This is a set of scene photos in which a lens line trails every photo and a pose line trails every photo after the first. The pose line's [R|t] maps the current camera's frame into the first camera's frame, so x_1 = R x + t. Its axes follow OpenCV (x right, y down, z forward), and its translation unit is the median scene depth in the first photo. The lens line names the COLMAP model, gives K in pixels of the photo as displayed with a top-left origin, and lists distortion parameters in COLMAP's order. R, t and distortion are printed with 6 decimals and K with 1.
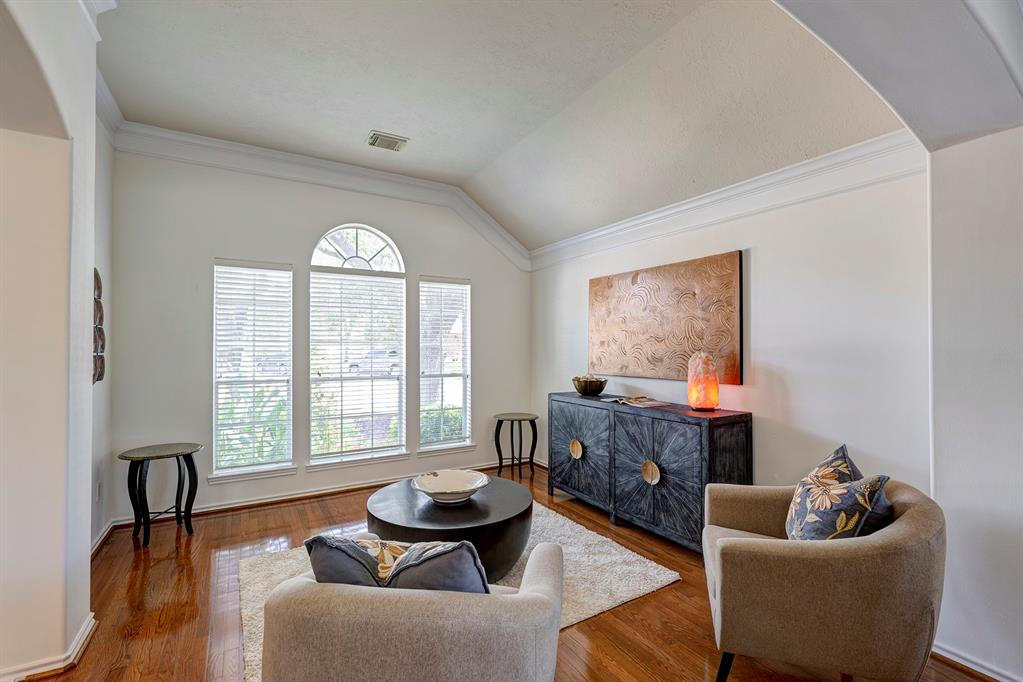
lens RADIAL K [[454.7, 0, 498.6], [0, 454.7, 339.4], [0, 0, 1]] dist [-0.002312, -0.000086]
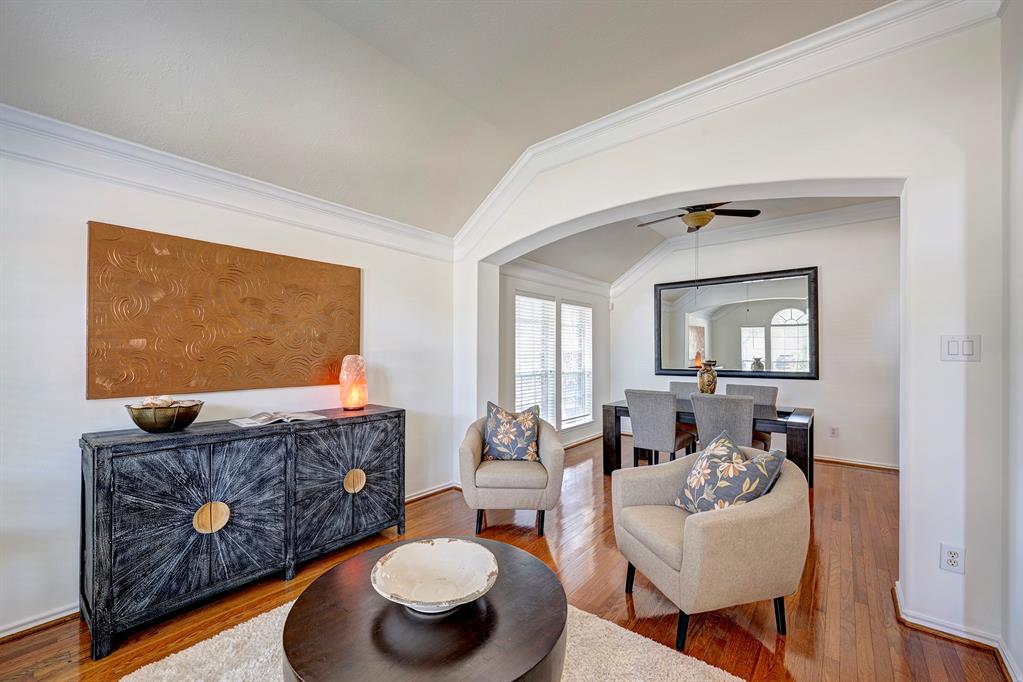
lens RADIAL K [[407.0, 0, 520.4], [0, 407.0, 347.0], [0, 0, 1]] dist [-0.001371, -0.000094]
pose [[-0.376402, 0.008046, 0.926421, -0.562654], [-0.024111, 0.999539, -0.018477, 0.016557], [-0.926142, -0.029291, -0.376035, 0.952627]]
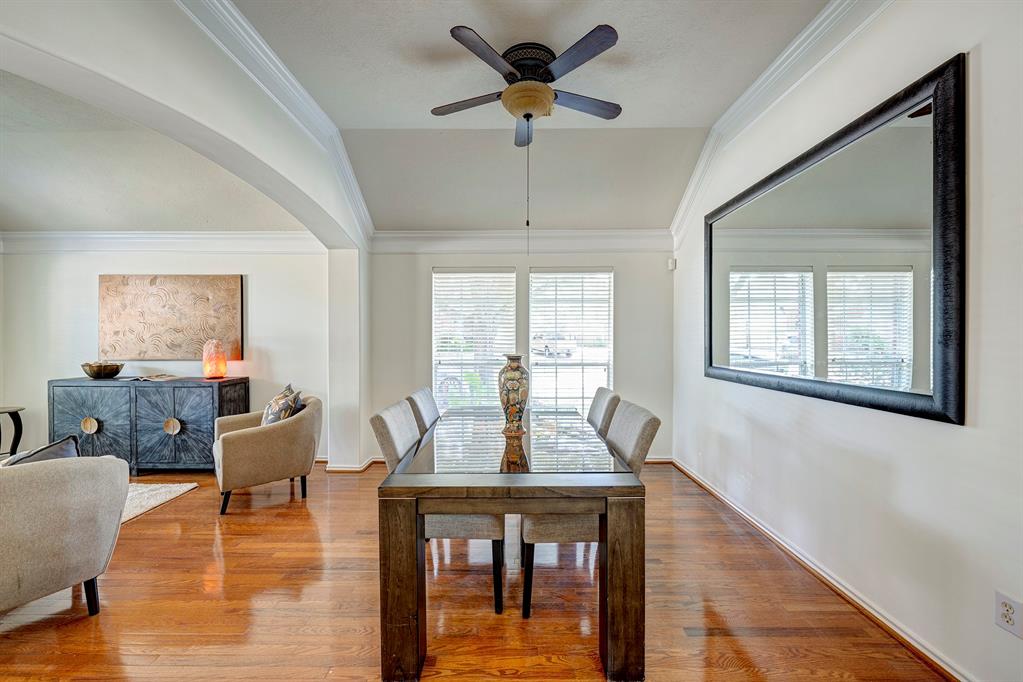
lens RADIAL K [[407.0, 0, 514.5], [0, 407.0, 342.8], [0, 0, 1]] dist [-0.001371, -0.000094]
pose [[0.500558, -0.014553, 0.865581, -0.202457], [-0.014572, 0.999575, 0.025232, -0.009270], [-0.865581, -0.025243, 0.500133, -0.494560]]
